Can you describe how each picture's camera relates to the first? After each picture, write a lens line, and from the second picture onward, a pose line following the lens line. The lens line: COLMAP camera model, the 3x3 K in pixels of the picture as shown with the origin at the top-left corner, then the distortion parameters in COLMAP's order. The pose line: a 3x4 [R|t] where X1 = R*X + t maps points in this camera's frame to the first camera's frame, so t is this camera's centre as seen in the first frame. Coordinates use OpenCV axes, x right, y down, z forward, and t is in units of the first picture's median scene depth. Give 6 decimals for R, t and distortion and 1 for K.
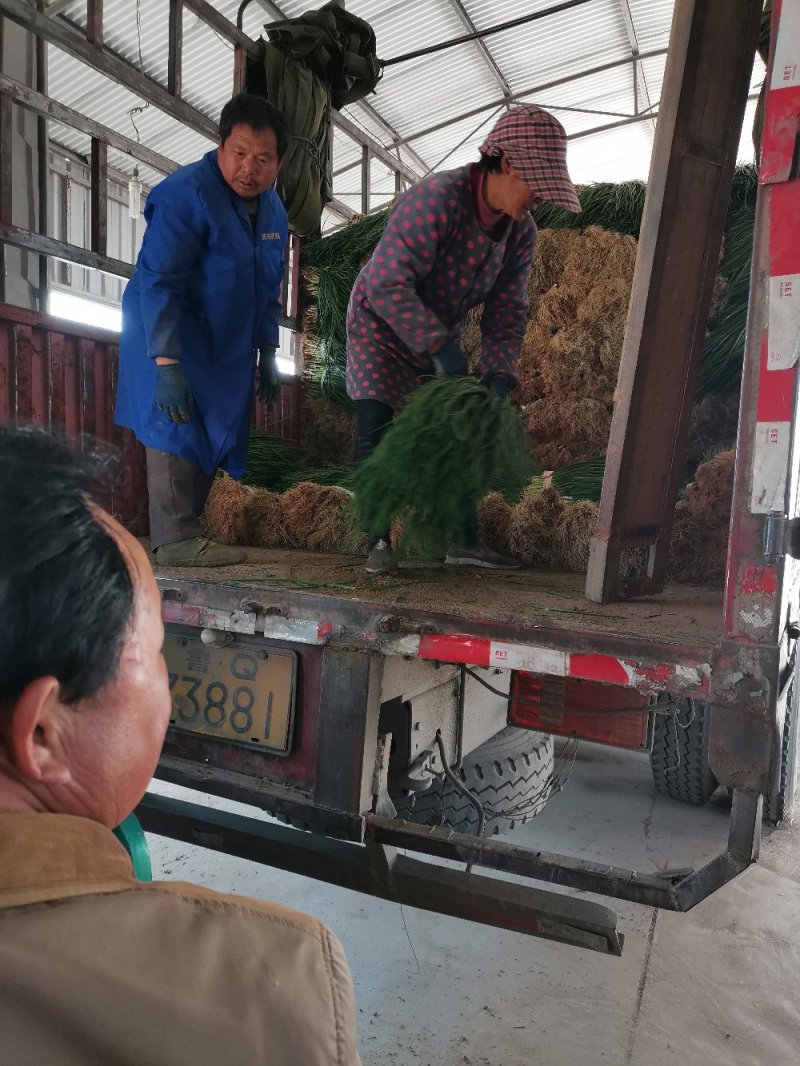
lens RADIAL K [[765.3, 0, 400.1], [0, 765.3, 531.9], [0, 0, 1]] dist [0.000030, -0.010702]
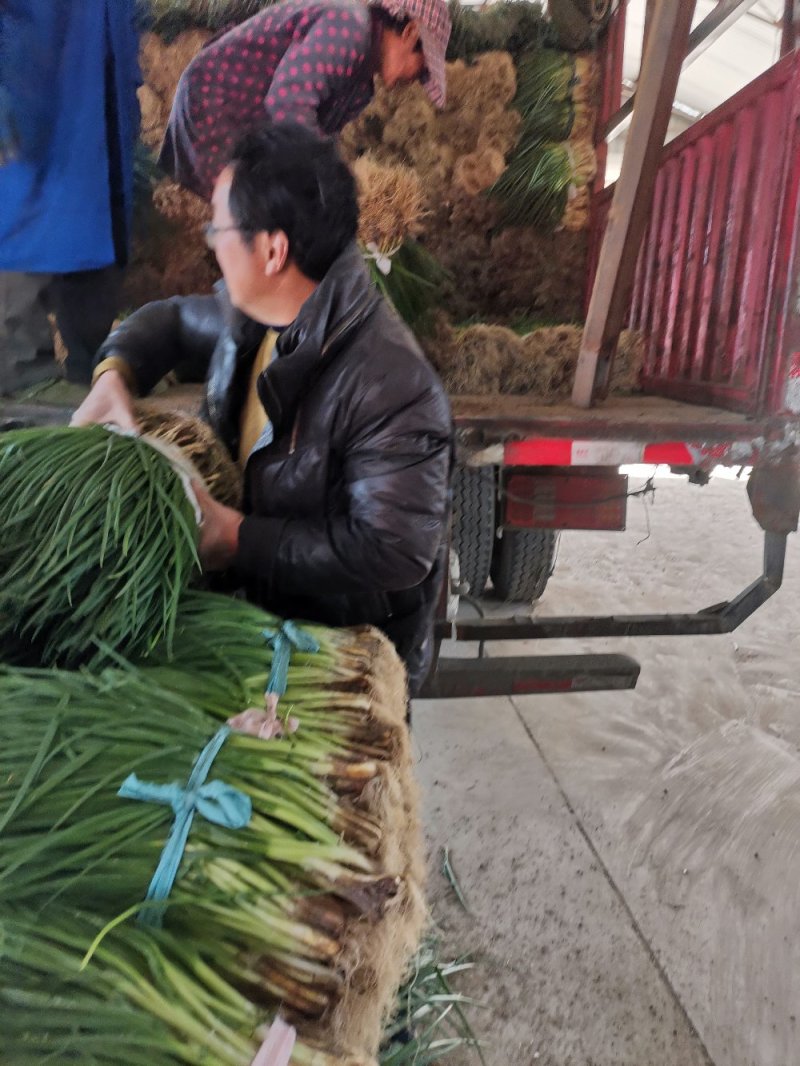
lens RADIAL K [[765.3, 0, 402.3], [0, 765.3, 535.8], [0, 0, 1]] dist [0.000030, -0.010702]
pose [[0.872862, -0.138101, 0.468016, -0.410097], [0.045357, 0.977925, 0.203972, 0.026305], [-0.485854, -0.156812, 0.859858, 0.100375]]
